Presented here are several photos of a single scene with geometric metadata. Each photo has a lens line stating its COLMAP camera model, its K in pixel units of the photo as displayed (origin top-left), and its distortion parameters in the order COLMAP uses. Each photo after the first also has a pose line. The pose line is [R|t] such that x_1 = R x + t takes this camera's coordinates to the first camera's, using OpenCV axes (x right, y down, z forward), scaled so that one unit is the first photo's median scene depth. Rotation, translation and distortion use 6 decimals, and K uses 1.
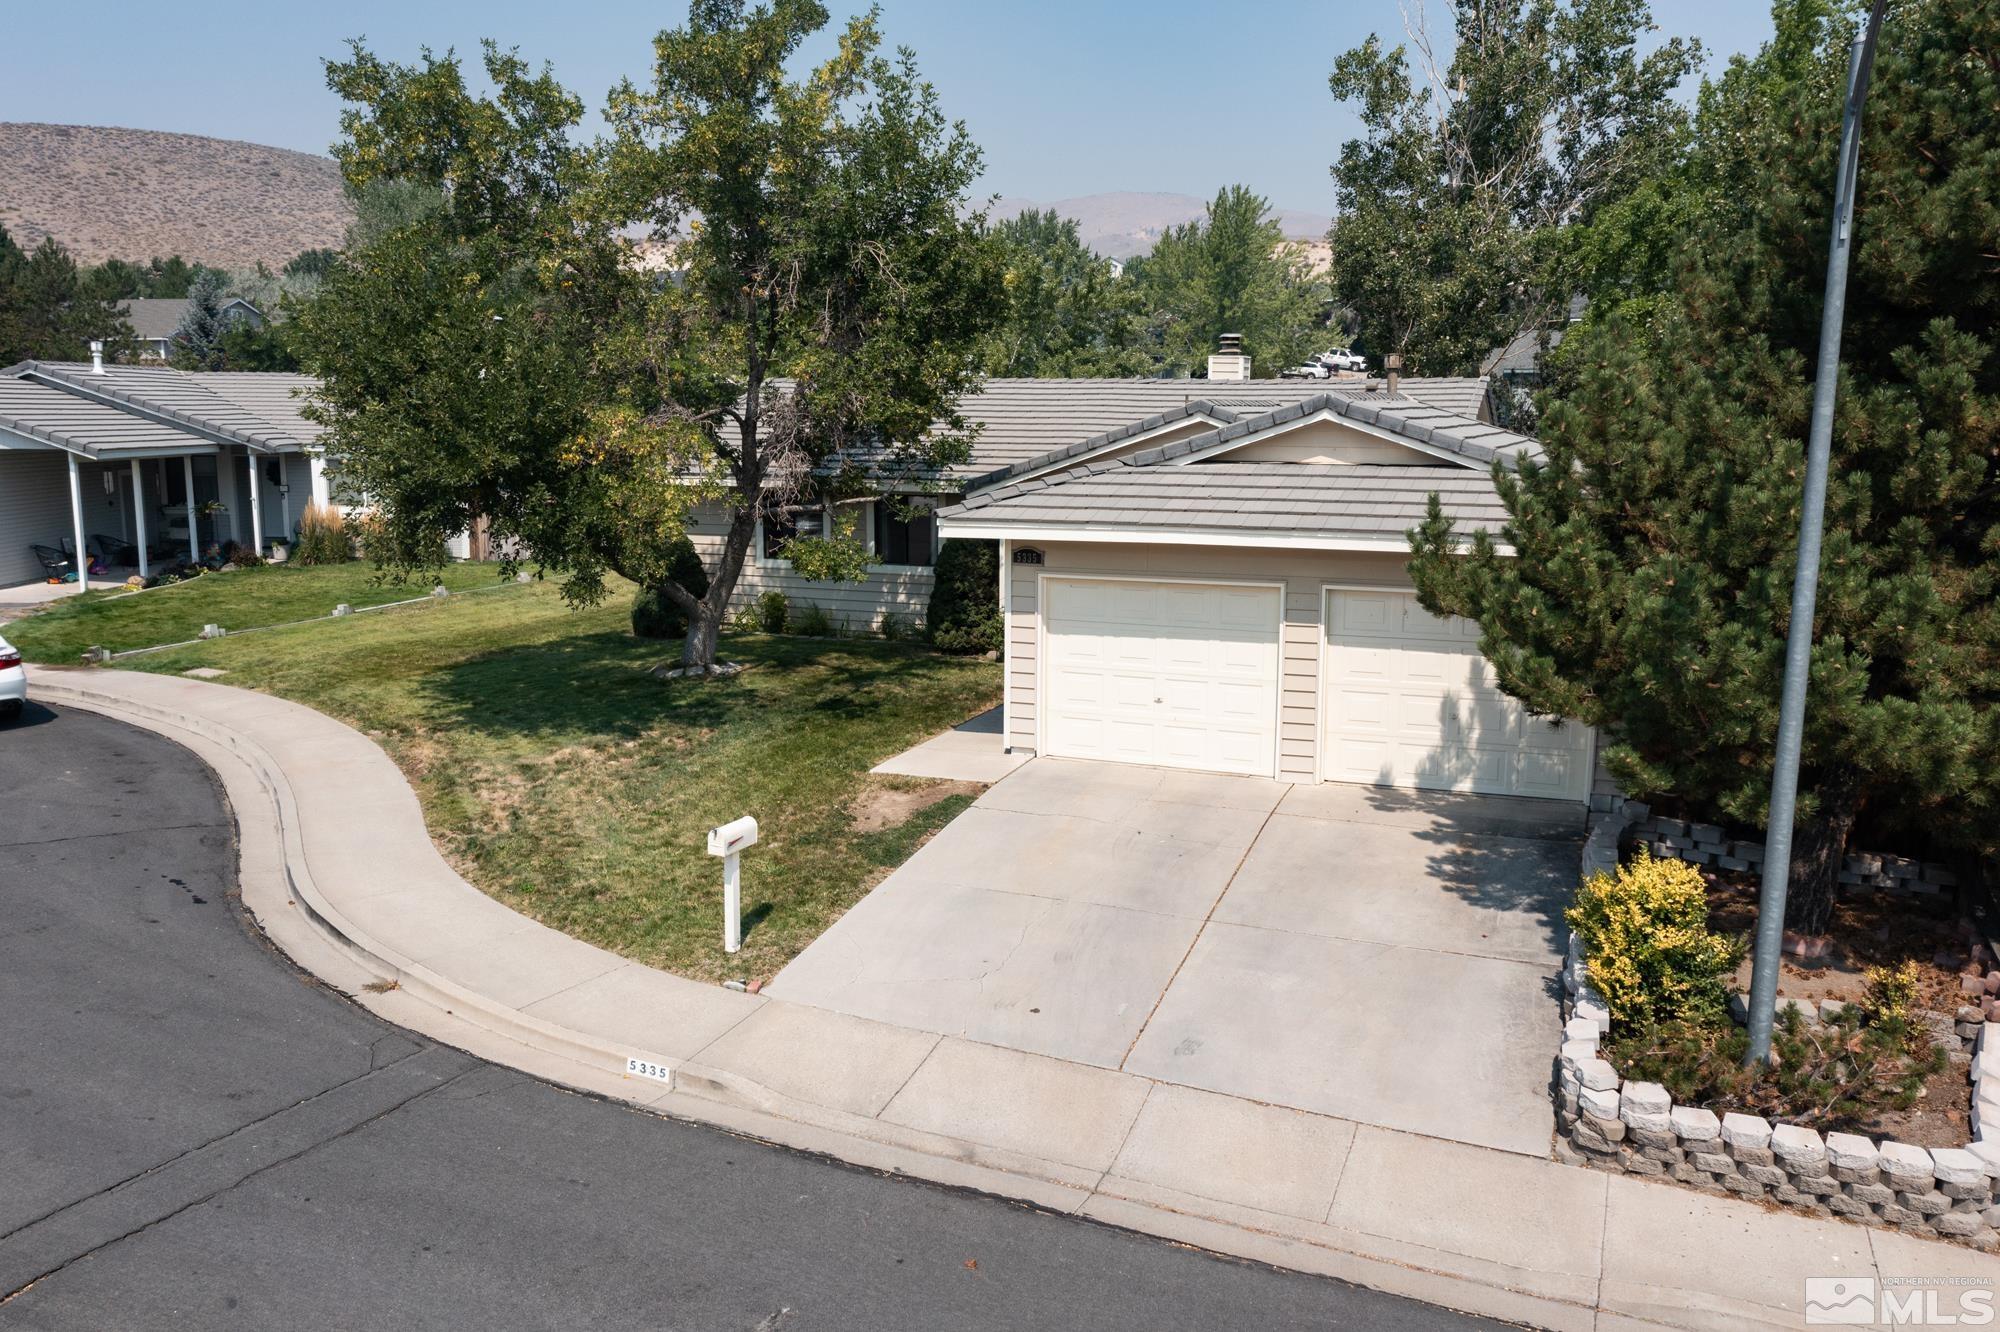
lens RADIAL K [[1610.7, 0, 1007.2], [0, 1610.7, 665.4], [0, 0, 1]] dist [-0.014419, 0.005820]
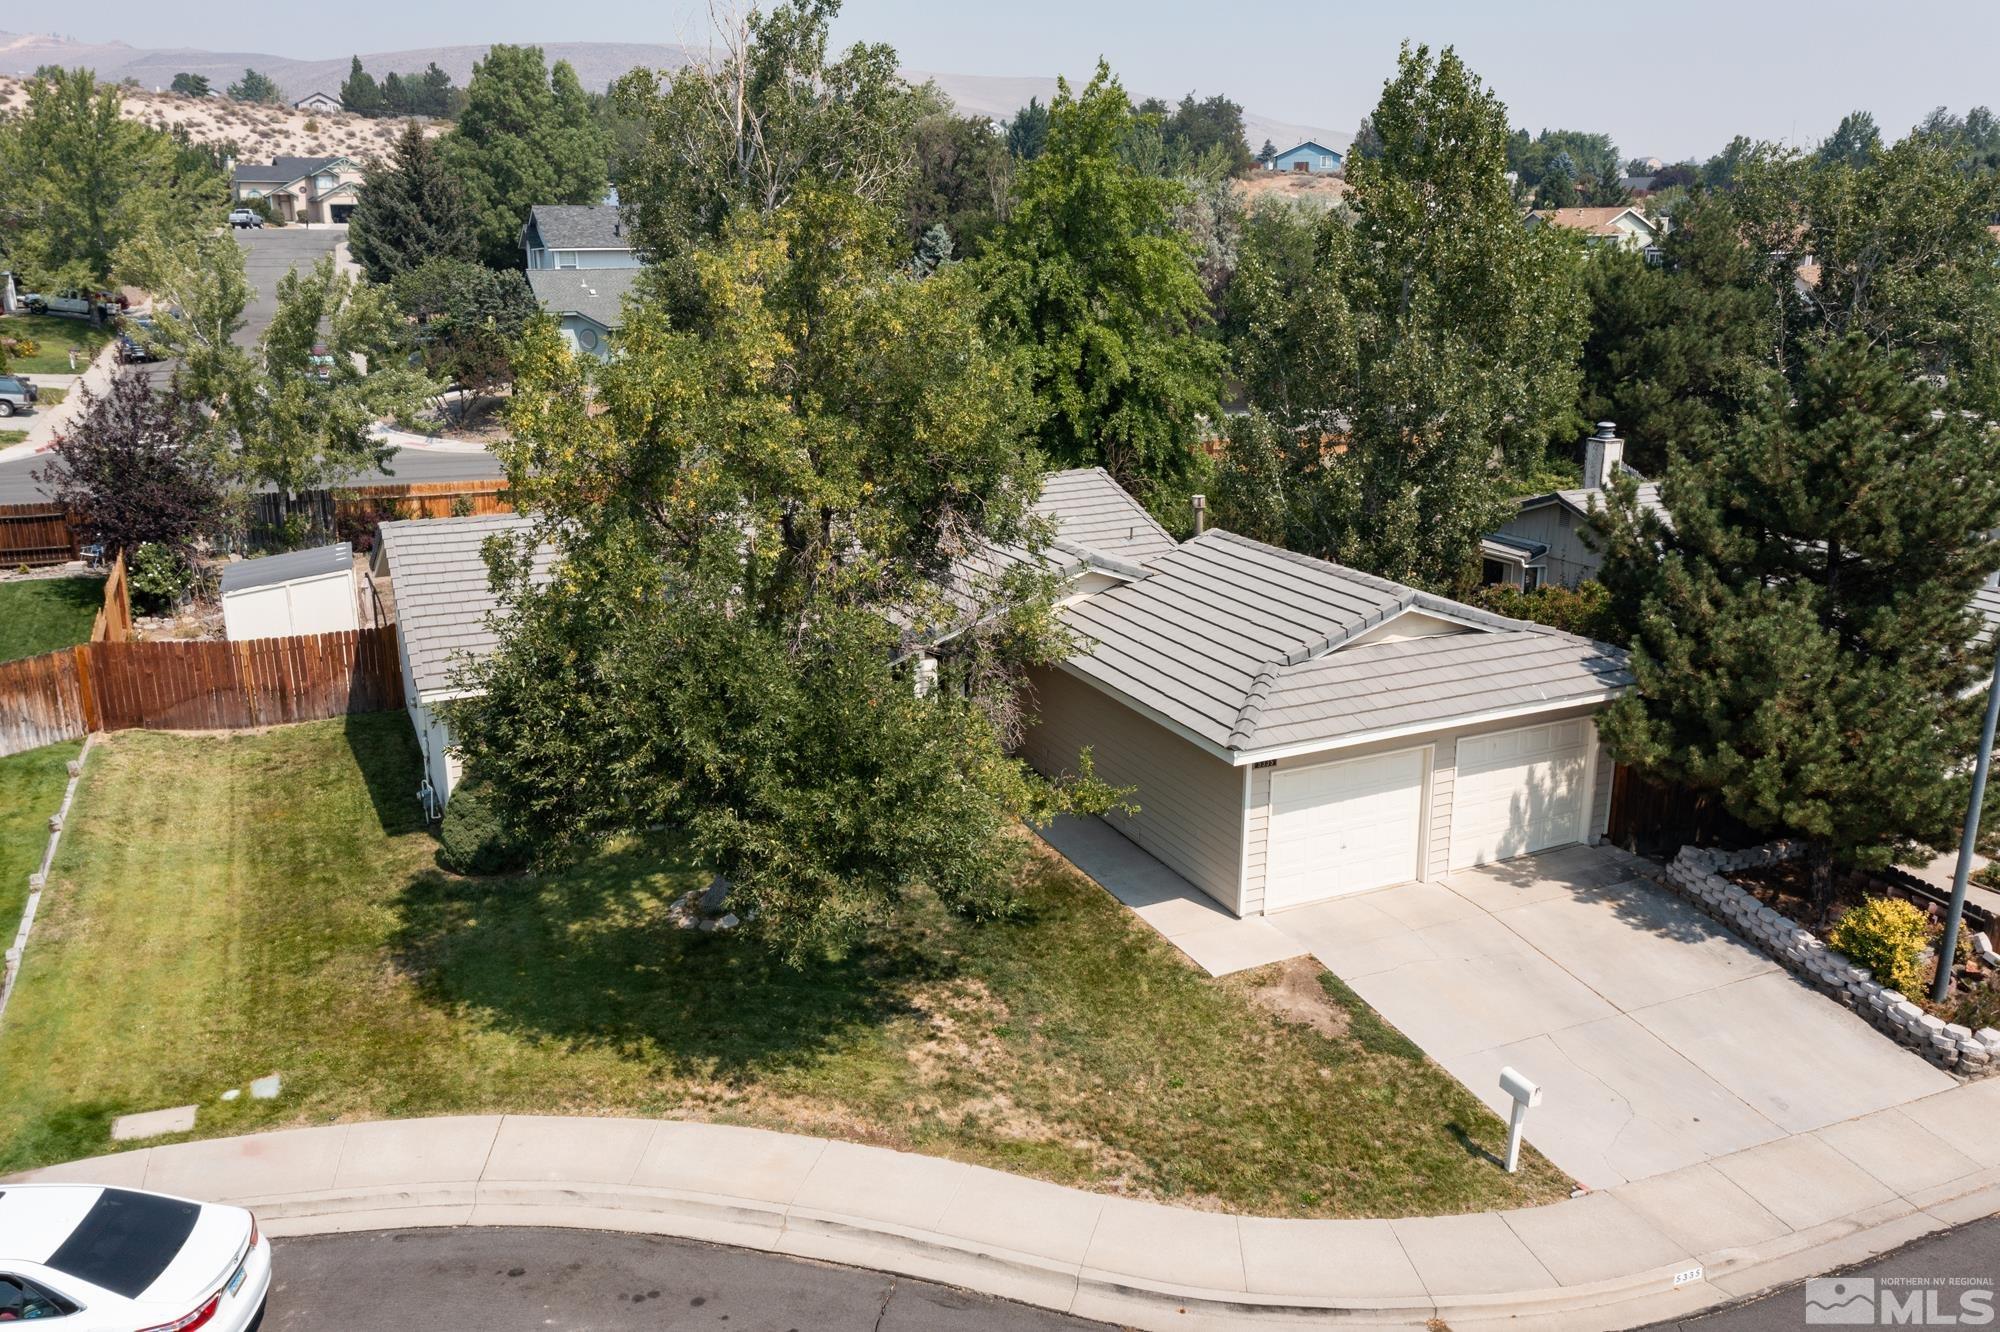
lens RADIAL K [[1610.7, 0, 997.5], [0, 1610.7, 667.4], [0, 0, 1]] dist [-0.014419, 0.005820]
pose [[0.681118, -0.206894, 0.702334, -1.025094], [0.127104, 0.978093, 0.164862, -0.387106], [-0.721056, -0.023021, 0.692494, 0.337434]]
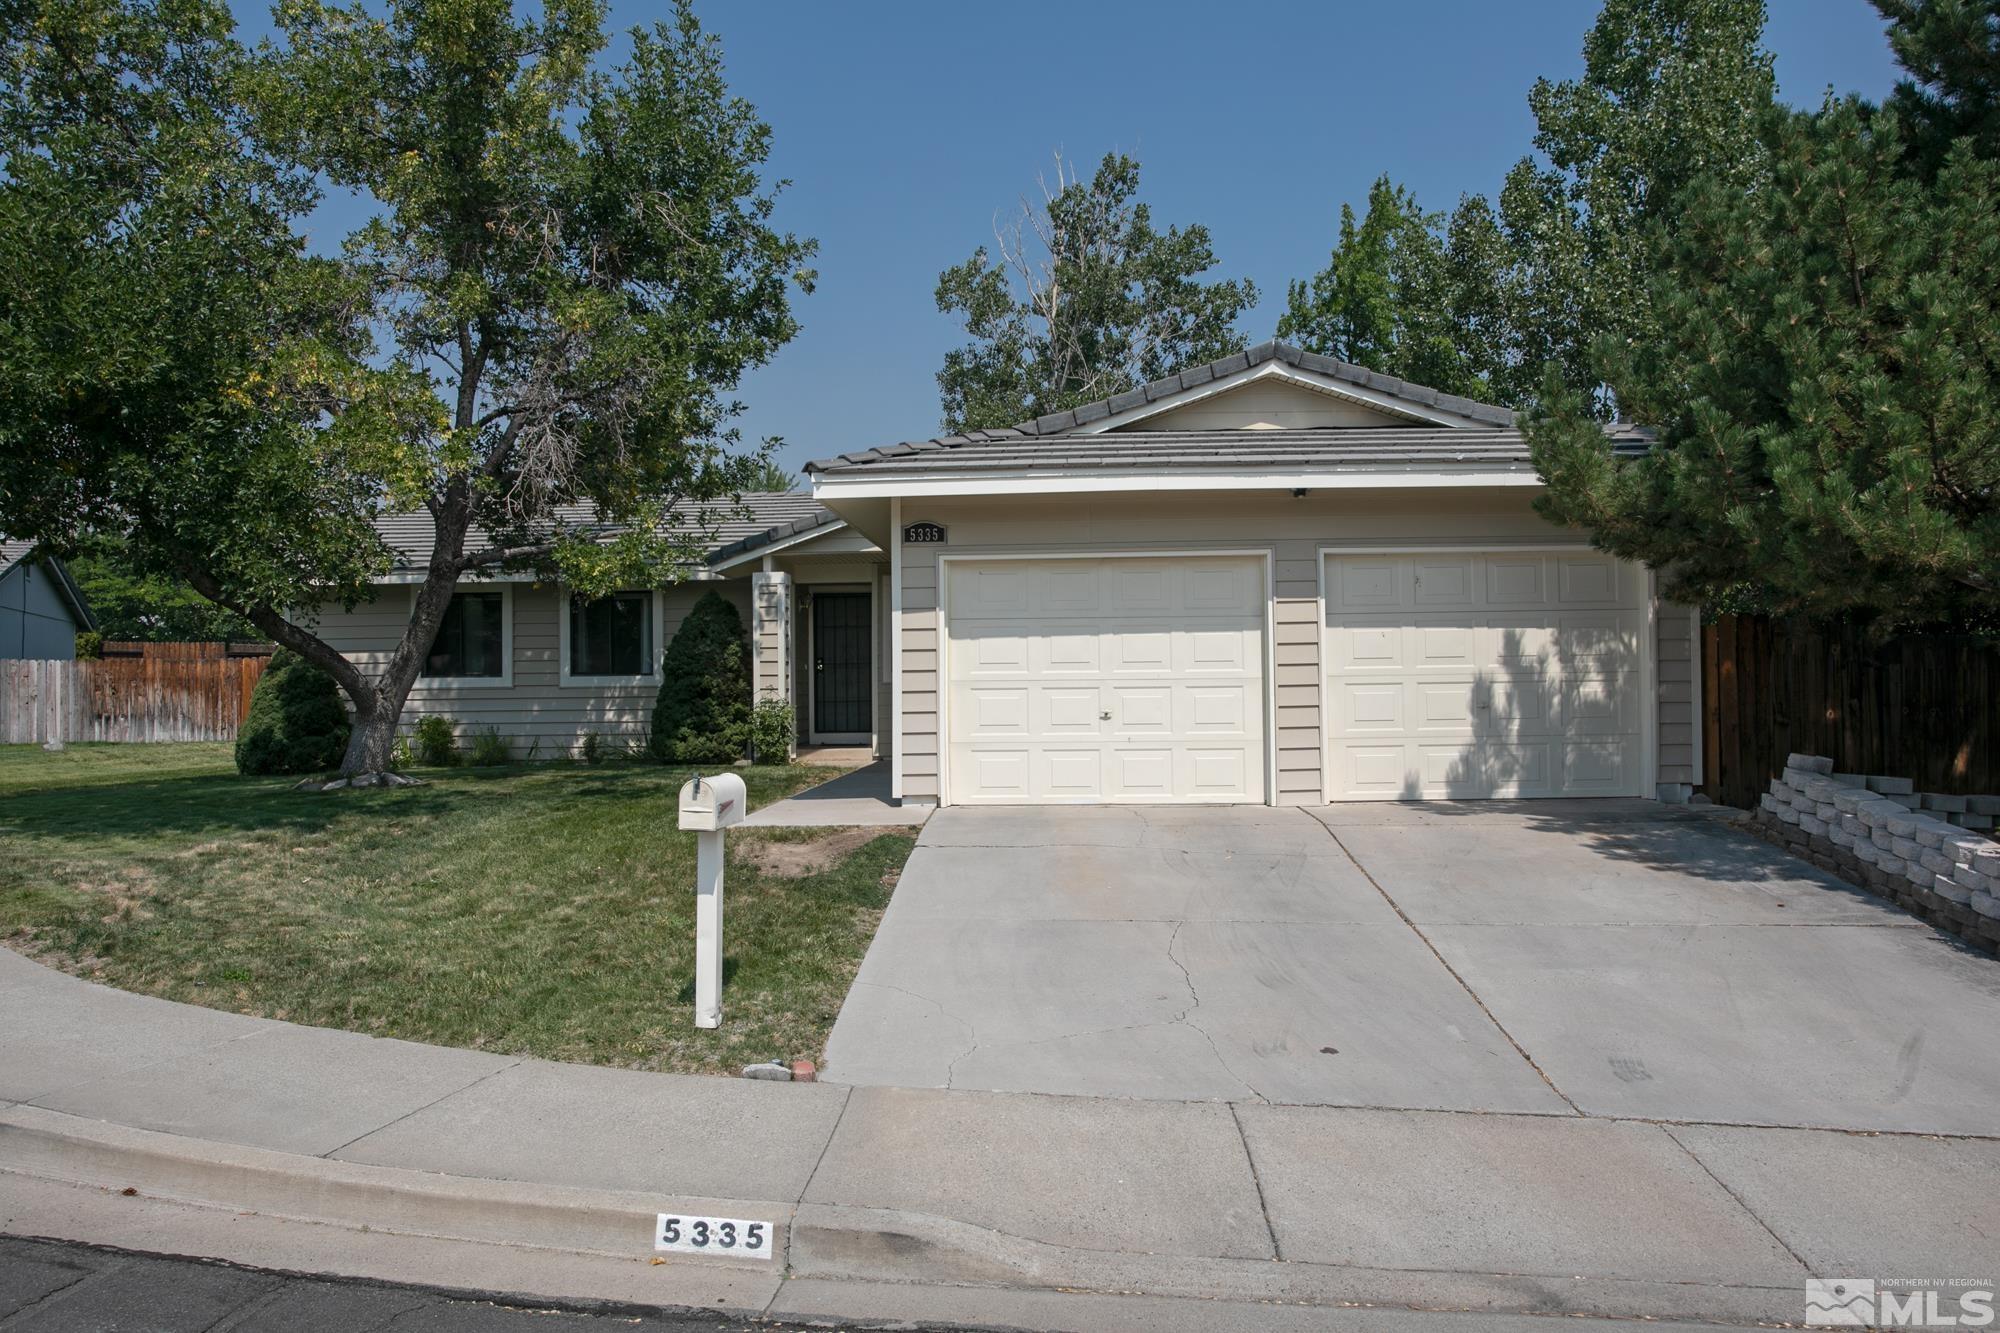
lens RADIAL K [[1429.8, 0, 998.5], [0, 1429.8, 656.4], [0, 0, 1]] dist [-0.029231, 0.002833]
pose [[0.943664, -0.005918, 0.330853, -0.188713], [0.070062, 0.980746, -0.182288, 0.120410], [-0.323404, 0.195199, 0.925909, 0.411802]]
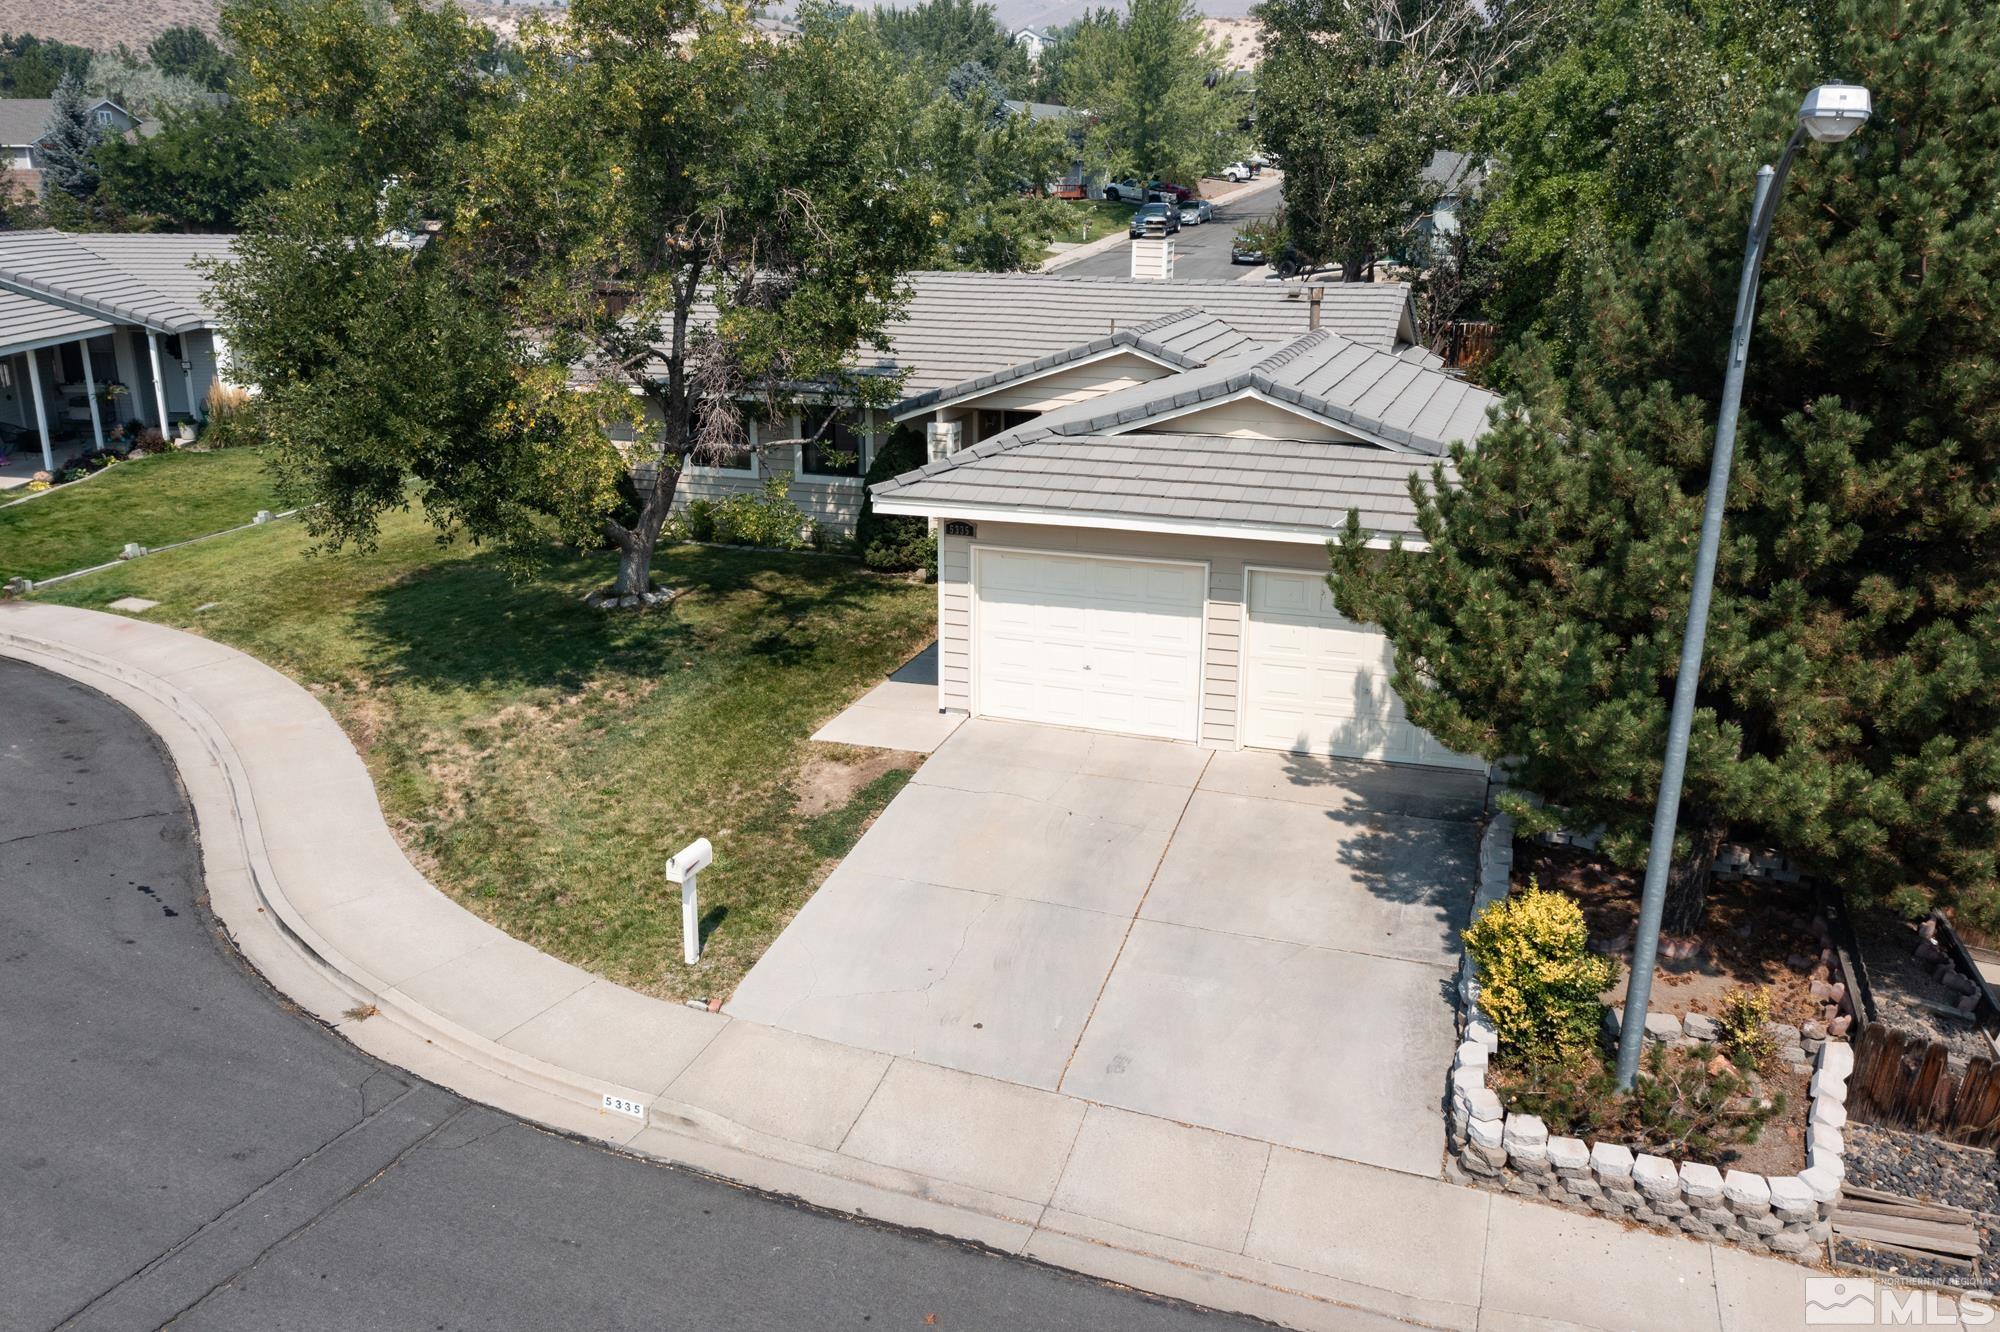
lens RADIAL K [[1610.7, 0, 1011.9], [0, 1610.7, 672.9], [0, 0, 1]] dist [-0.014419, 0.005820]
pose [[0.998530, -0.013807, 0.052410, -0.010031], [0.006444, 0.990392, 0.138136, -0.126877], [-0.053813, -0.137595, 0.989026, -0.030568]]
